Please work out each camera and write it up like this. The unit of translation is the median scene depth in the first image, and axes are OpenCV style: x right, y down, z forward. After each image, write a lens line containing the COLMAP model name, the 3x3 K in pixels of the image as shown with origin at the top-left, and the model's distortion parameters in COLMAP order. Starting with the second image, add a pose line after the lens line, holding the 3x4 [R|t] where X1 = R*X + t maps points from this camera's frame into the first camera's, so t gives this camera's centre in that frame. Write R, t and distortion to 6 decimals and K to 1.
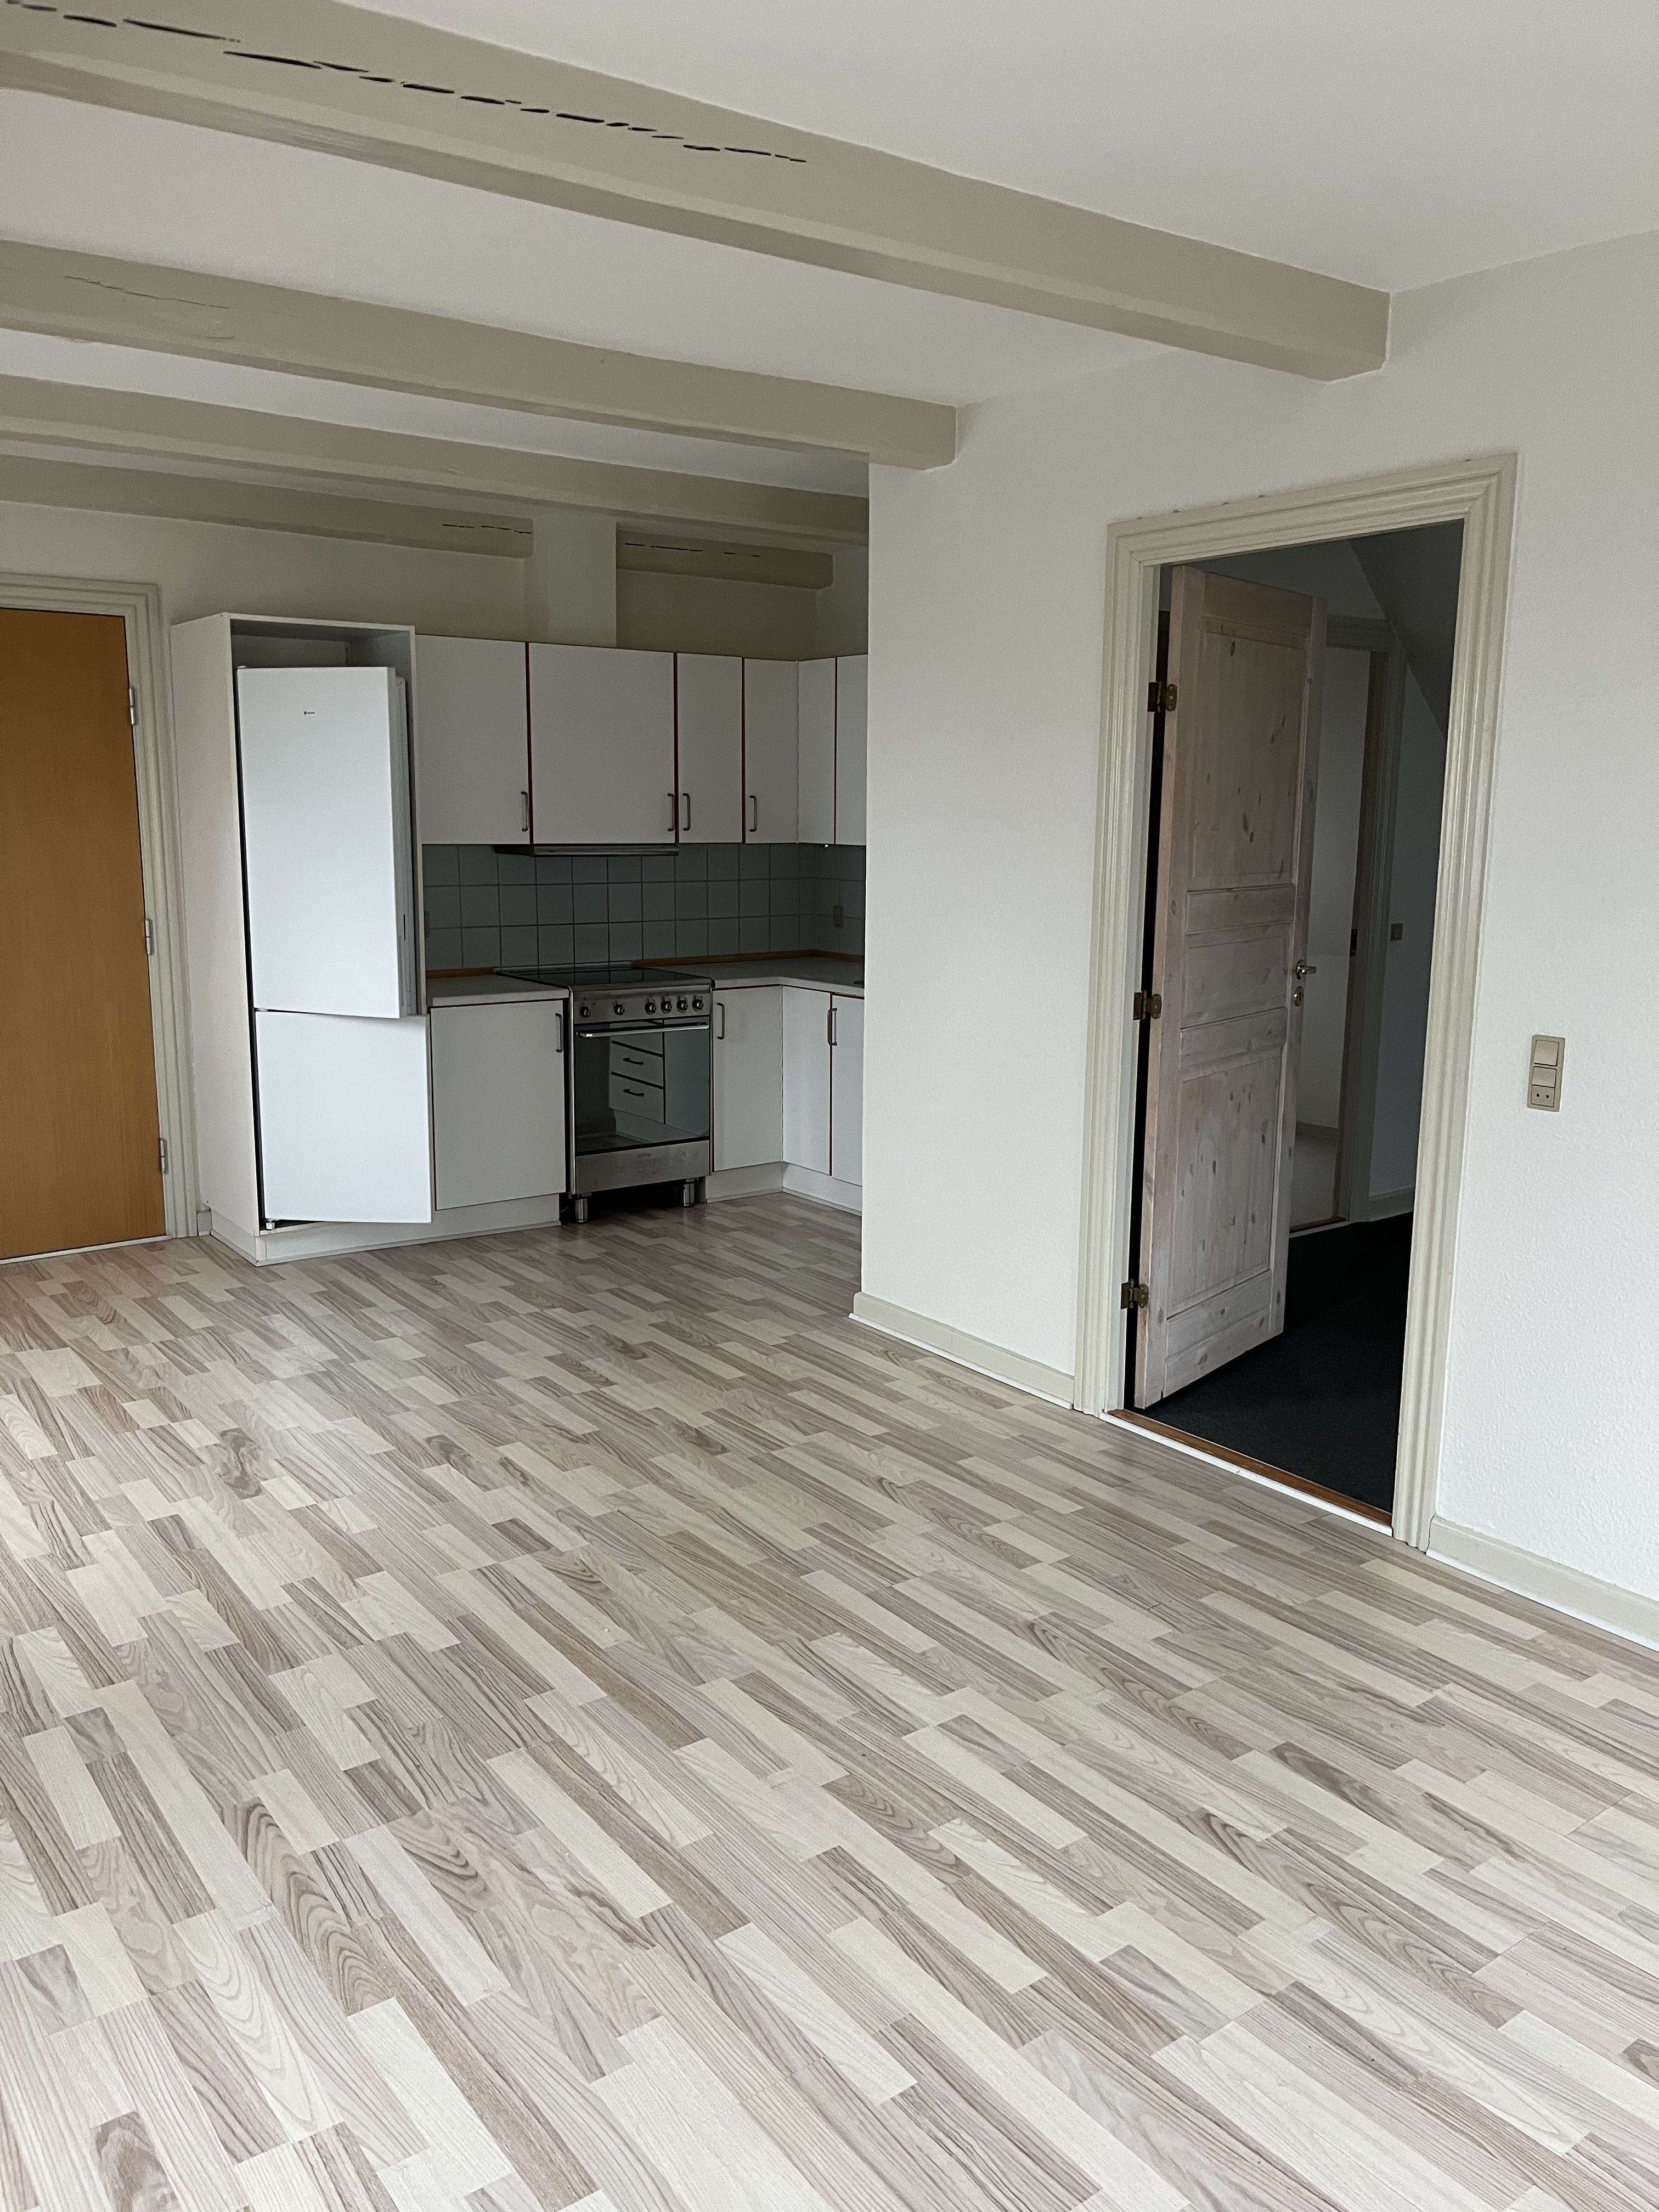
lens RADIAL K [[1703.1, 0, 822.1], [0, 1703.1, 1105.3], [0, 0, 1]] dist [0.048303, -0.007094]
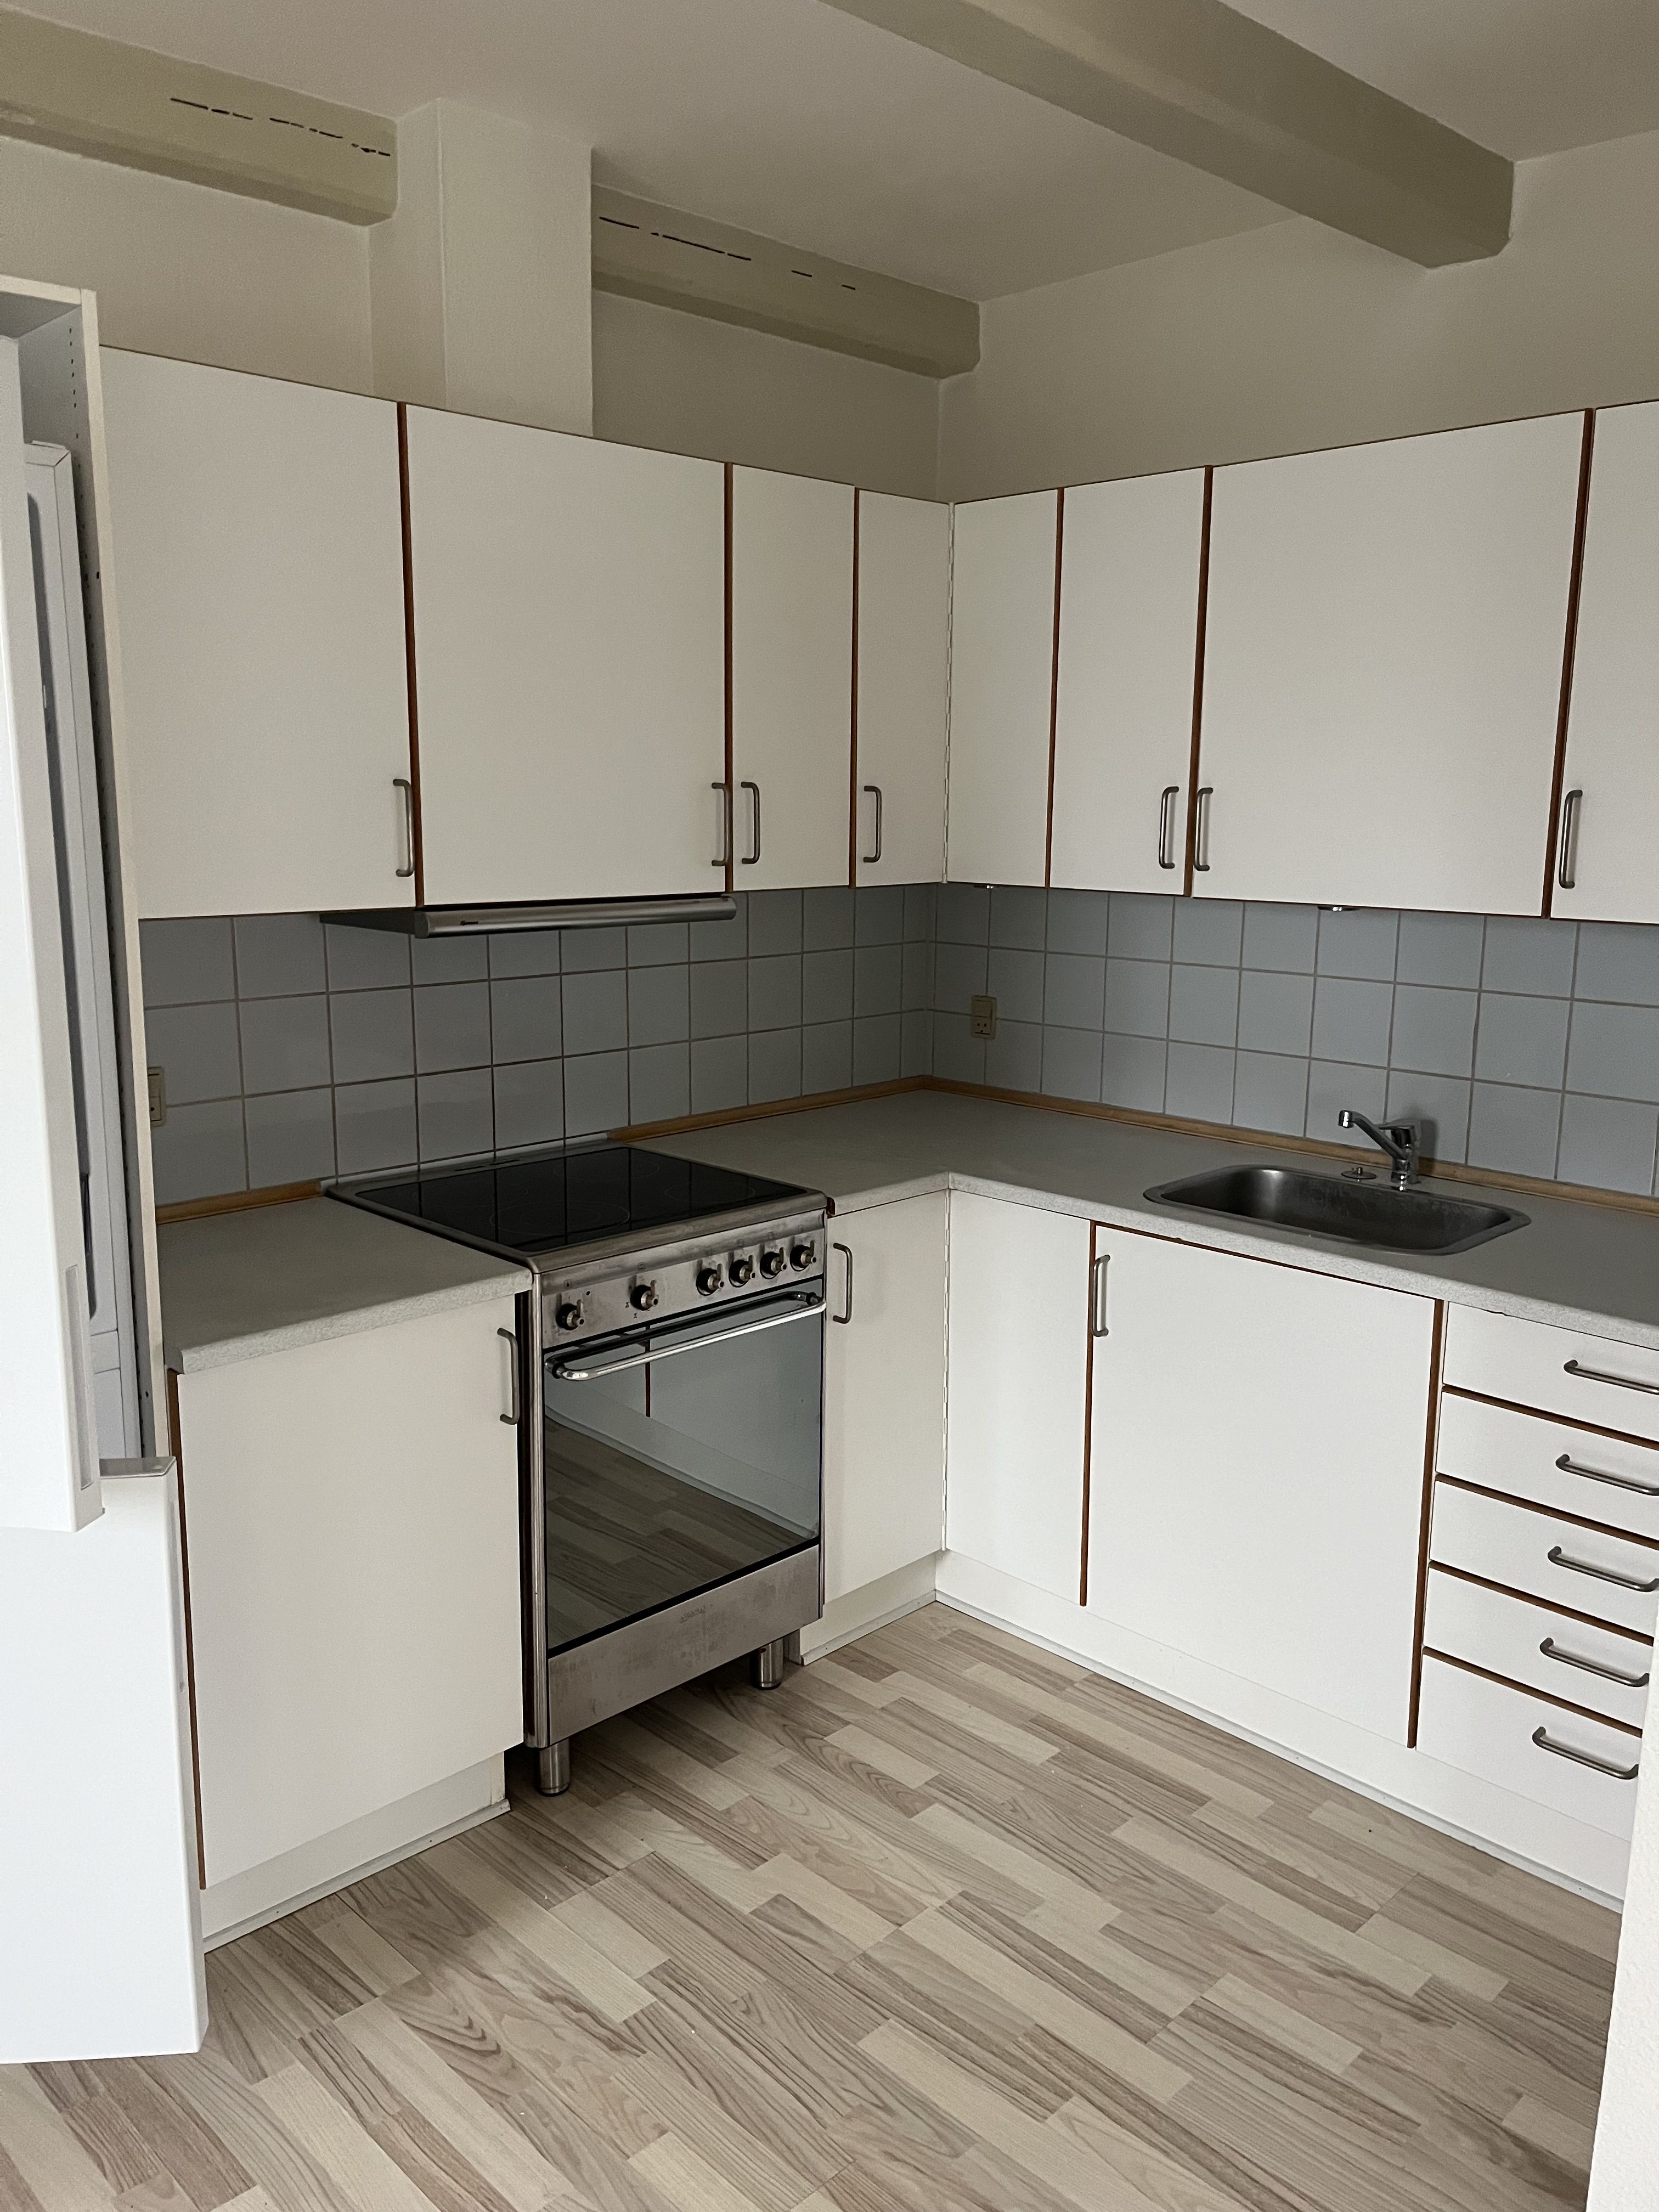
lens RADIAL K [[1703.1, 0, 839.7], [0, 1703.1, 1101.6], [0, 0, 1]] dist [0.048303, -0.007094]
pose [[0.987325, -0.025799, 0.156600, -0.134264], [0.023815, 0.999611, 0.014529, -0.108184], [-0.156914, -0.010615, 0.987555, 0.569770]]
